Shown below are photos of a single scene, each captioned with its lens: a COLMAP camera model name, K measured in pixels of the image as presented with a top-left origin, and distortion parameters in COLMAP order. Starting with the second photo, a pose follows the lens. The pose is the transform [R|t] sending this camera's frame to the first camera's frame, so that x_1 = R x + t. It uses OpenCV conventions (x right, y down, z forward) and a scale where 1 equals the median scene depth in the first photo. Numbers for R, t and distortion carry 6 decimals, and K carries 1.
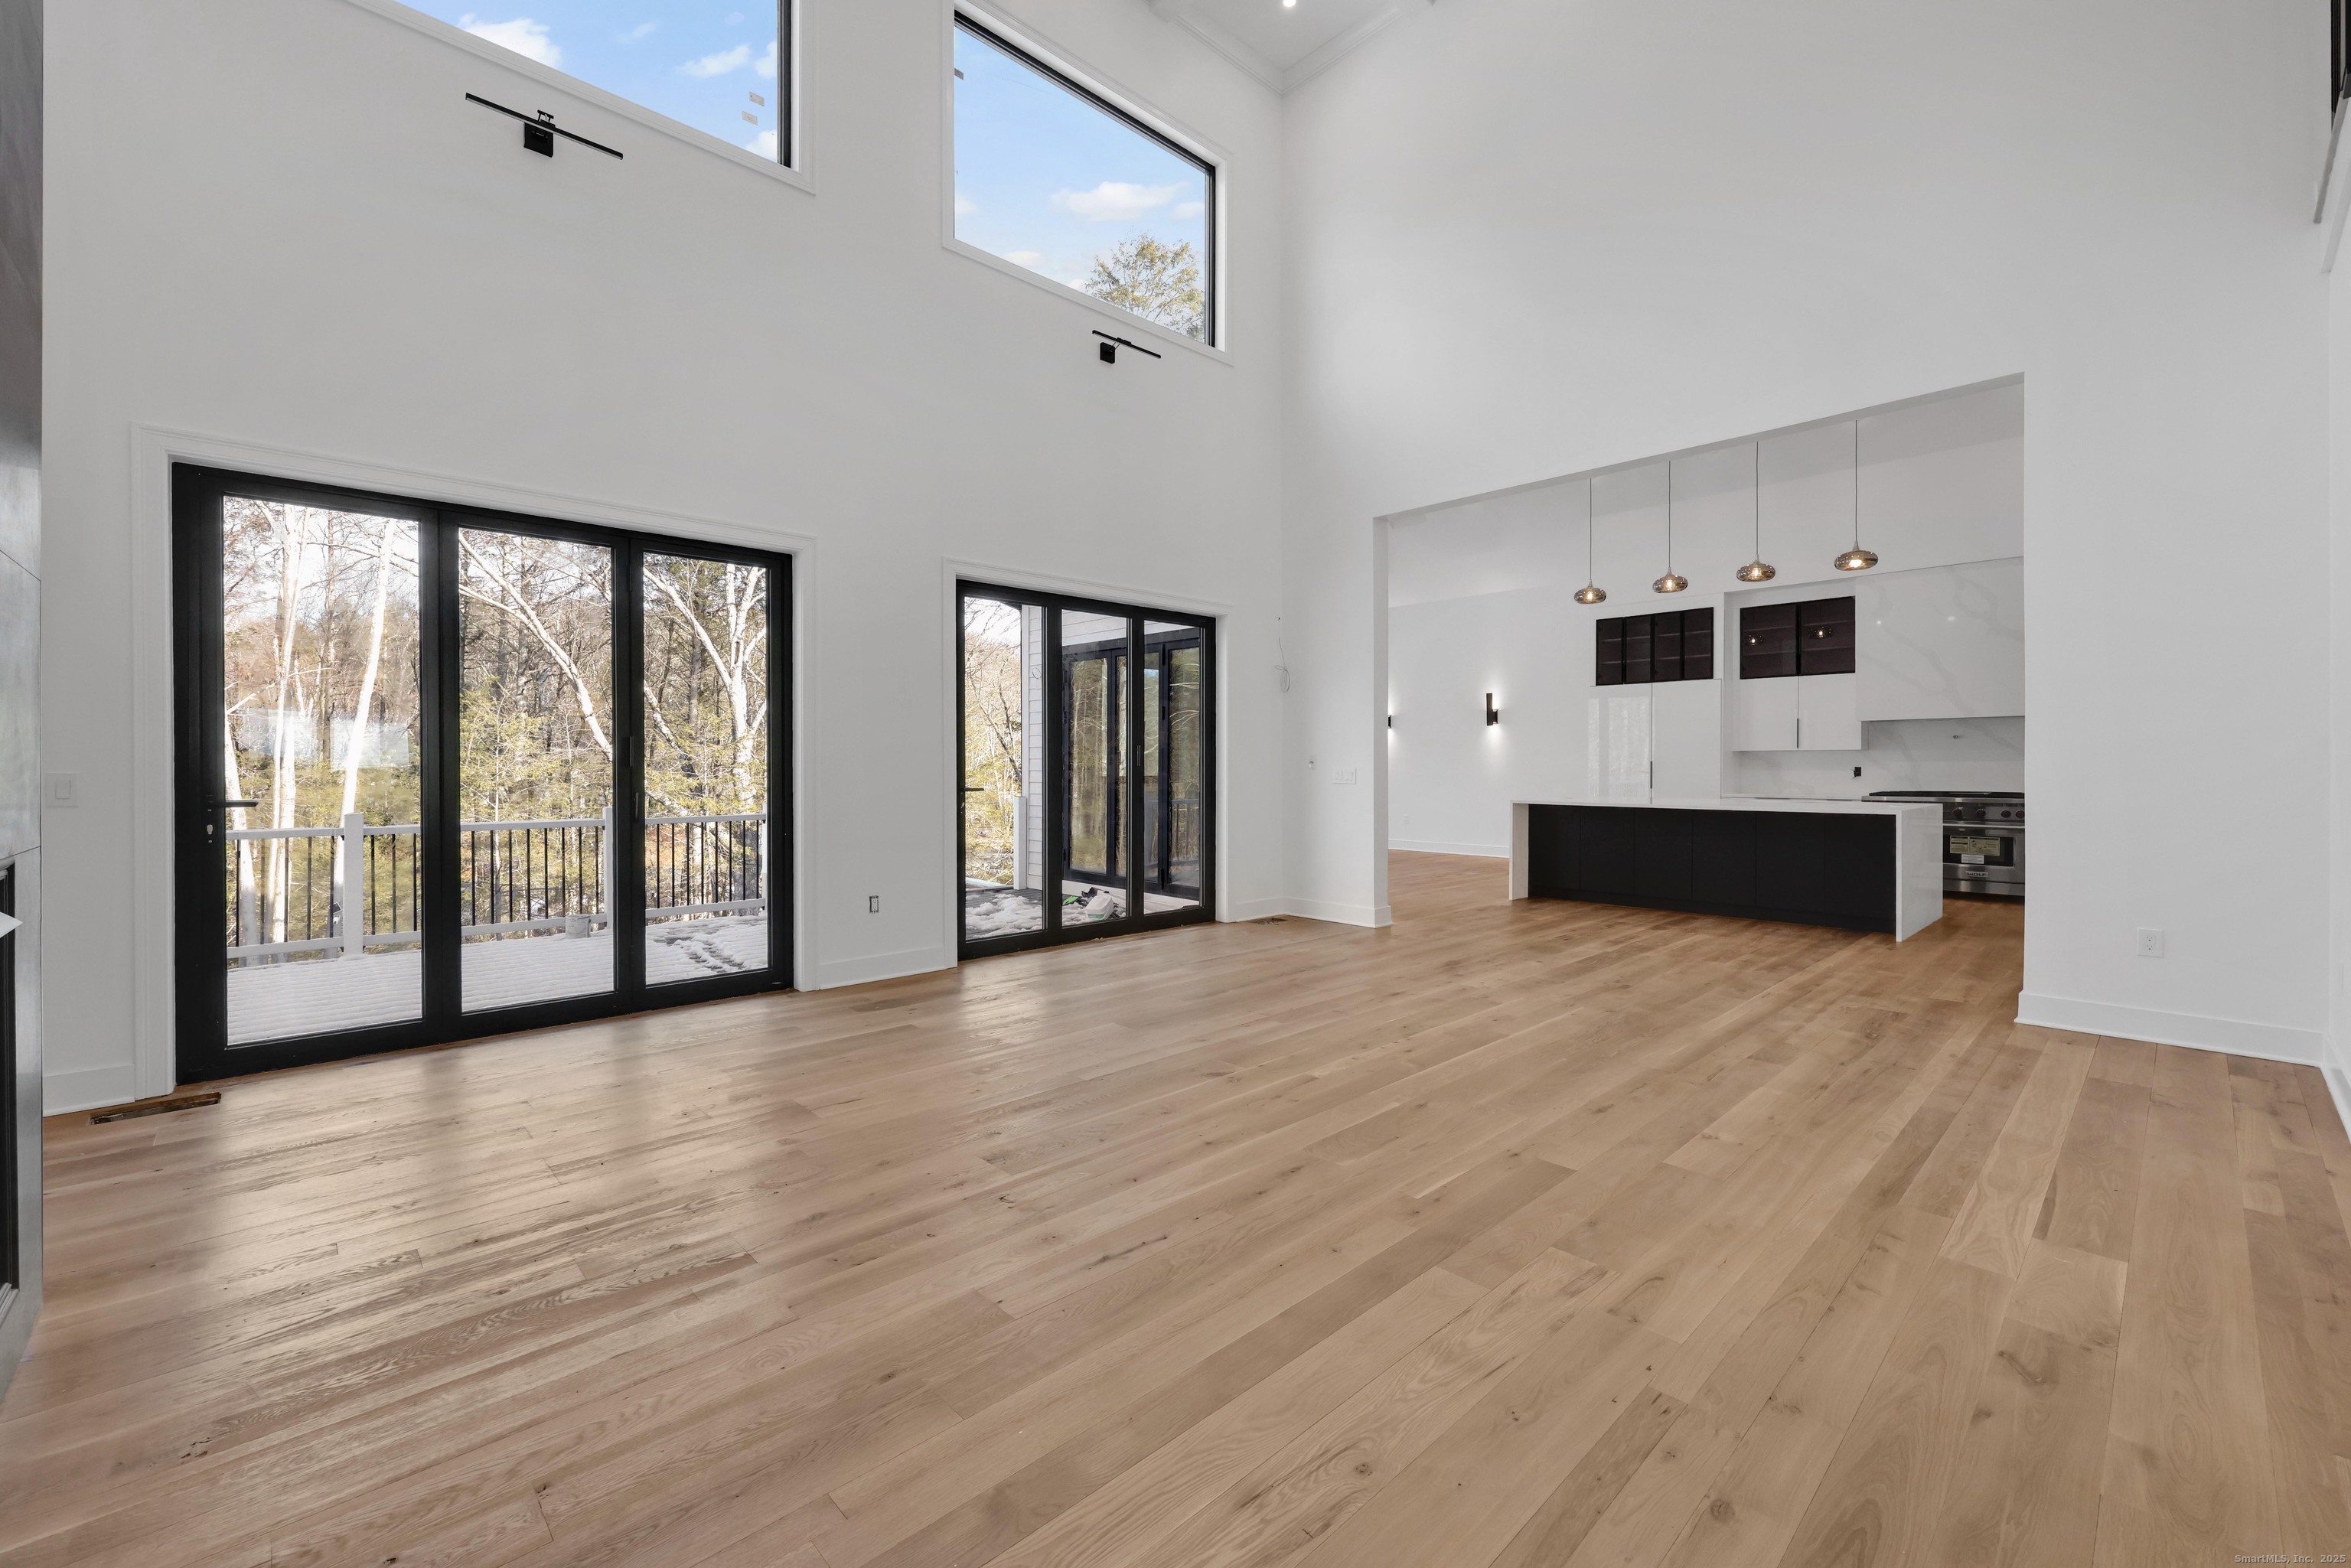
lens RADIAL K [[963.9, 0, 1151.6], [0, 963.9, 761.0], [0, 0, 1]] dist [-0.008392, -0.000176]
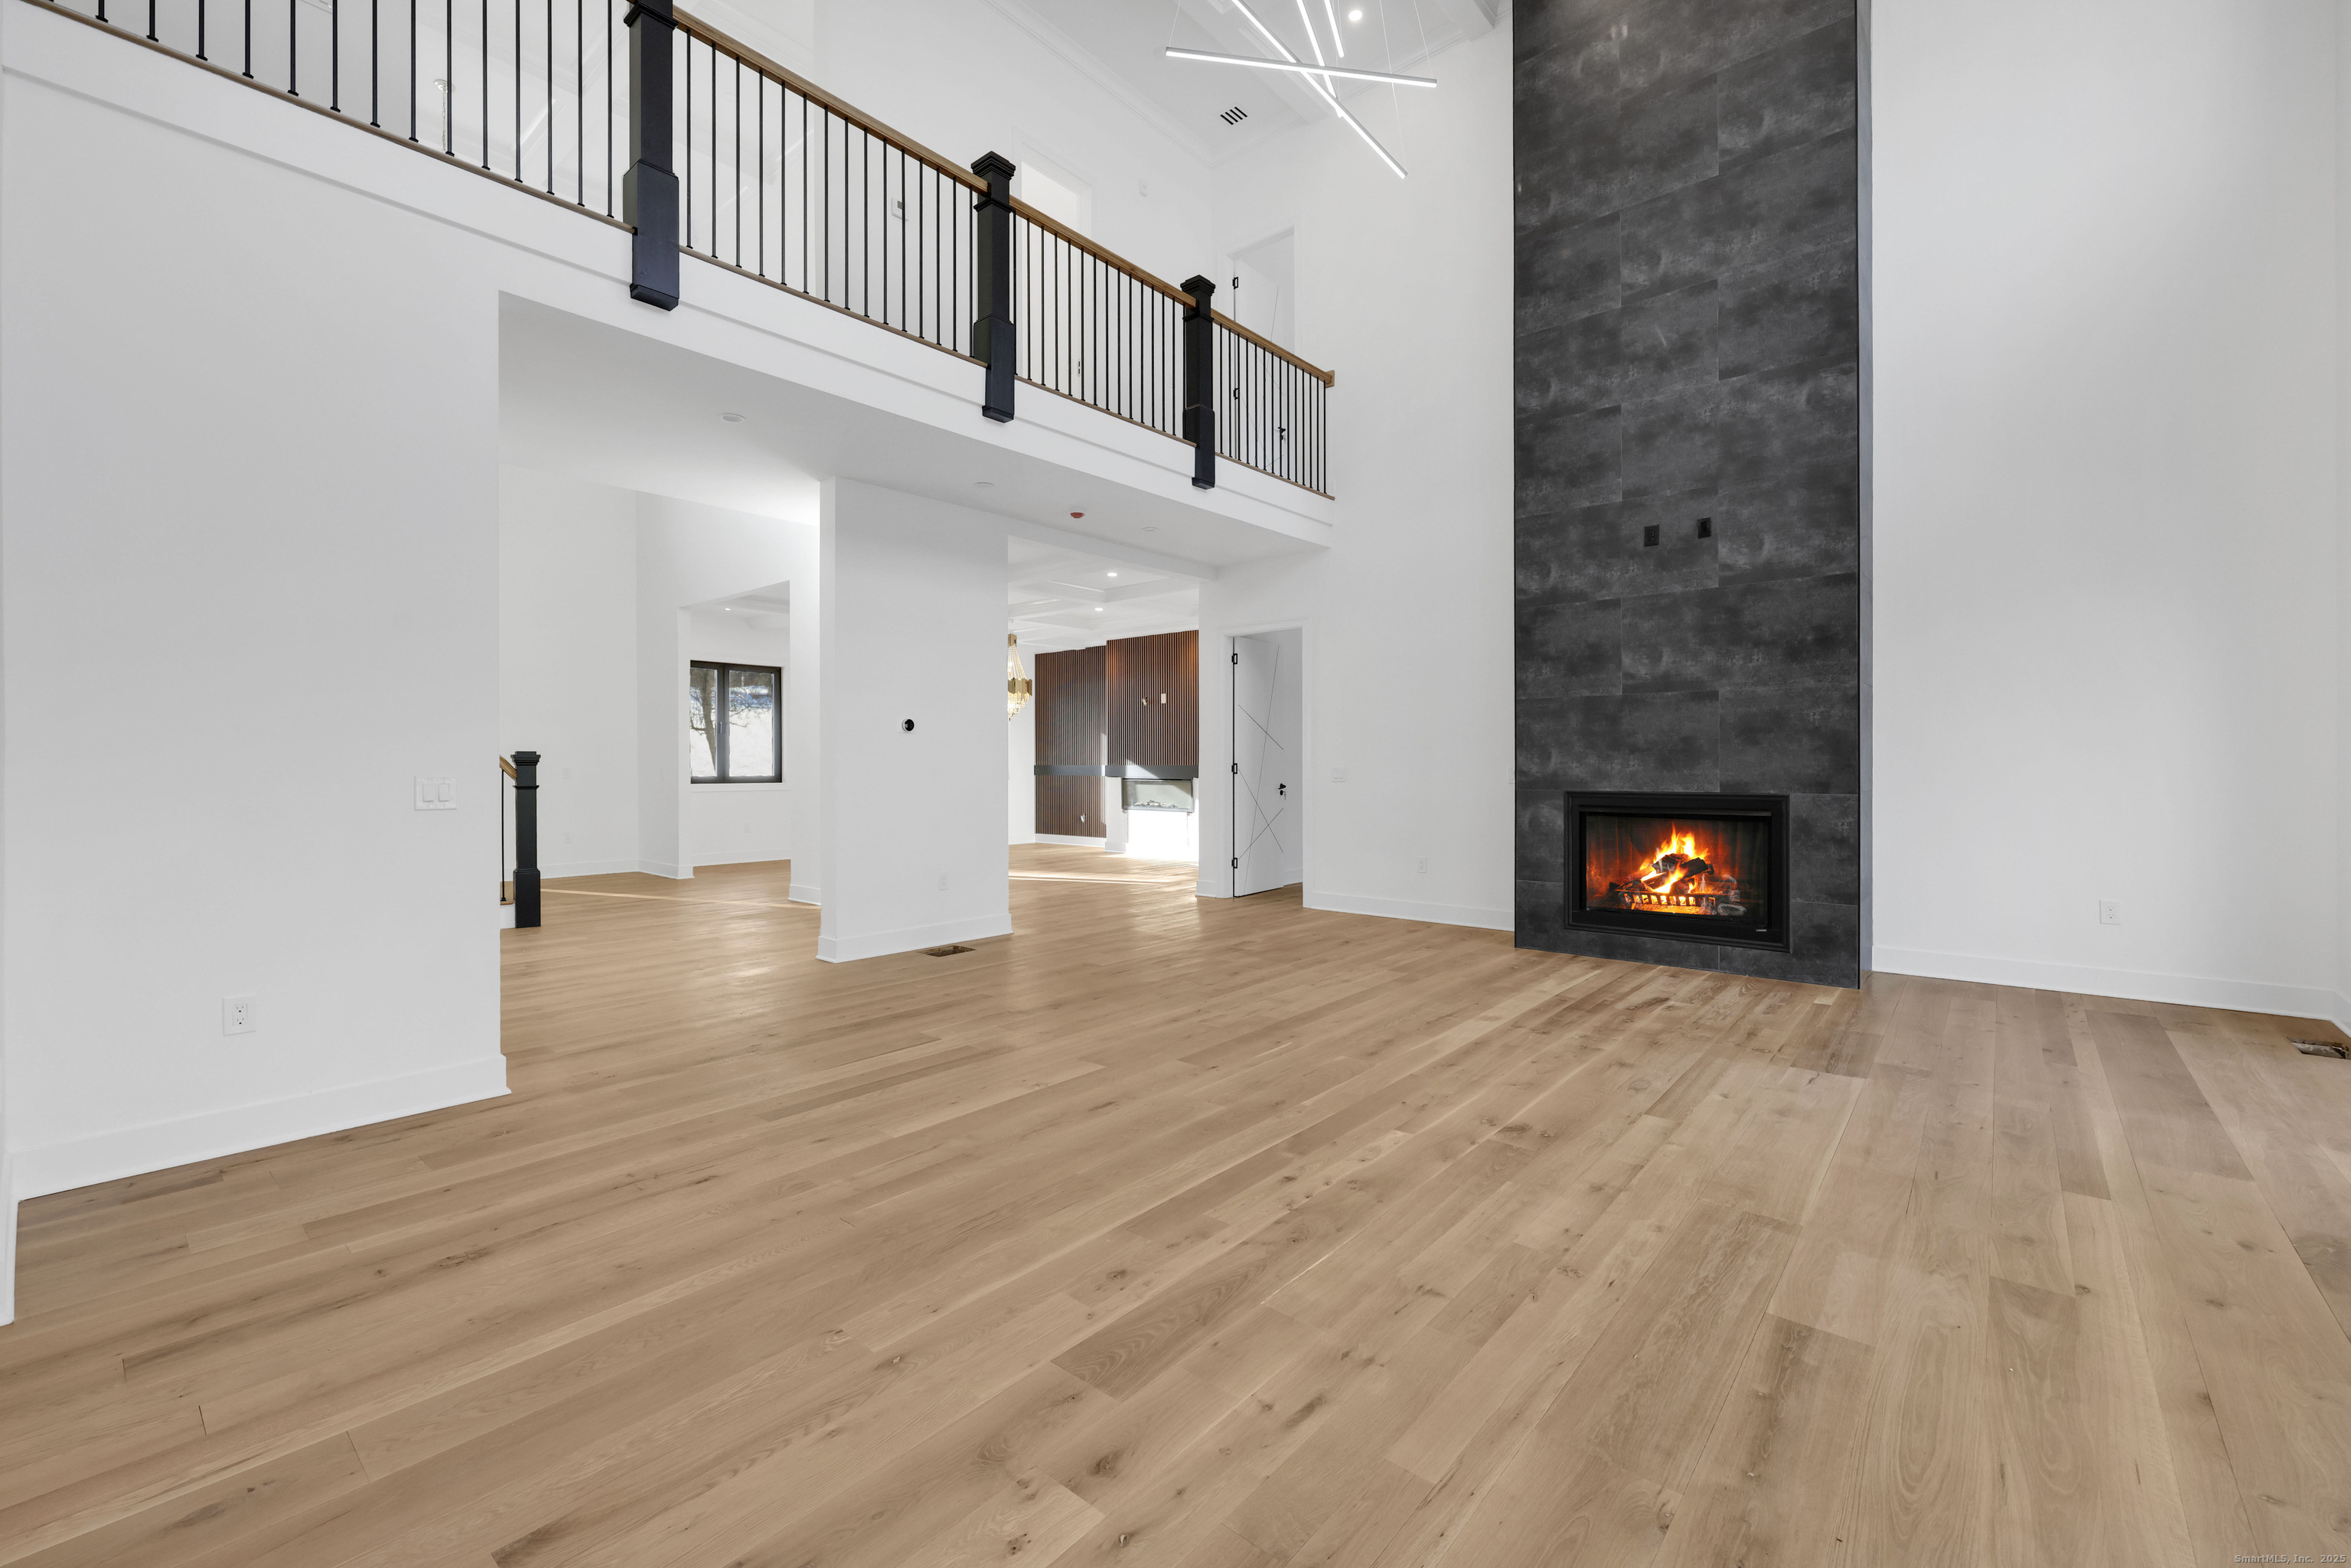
lens RADIAL K [[963.9, 0, 1151.6], [0, 963.9, 761.0], [0, 0, 1]] dist [-0.008392, -0.000176]
pose [[-0.995338, 0.005567, -0.096289, 0.202974], [0.006384, 0.999946, -0.008184, 0.003053], [0.096238, -0.008760, -0.995320, 0.794001]]
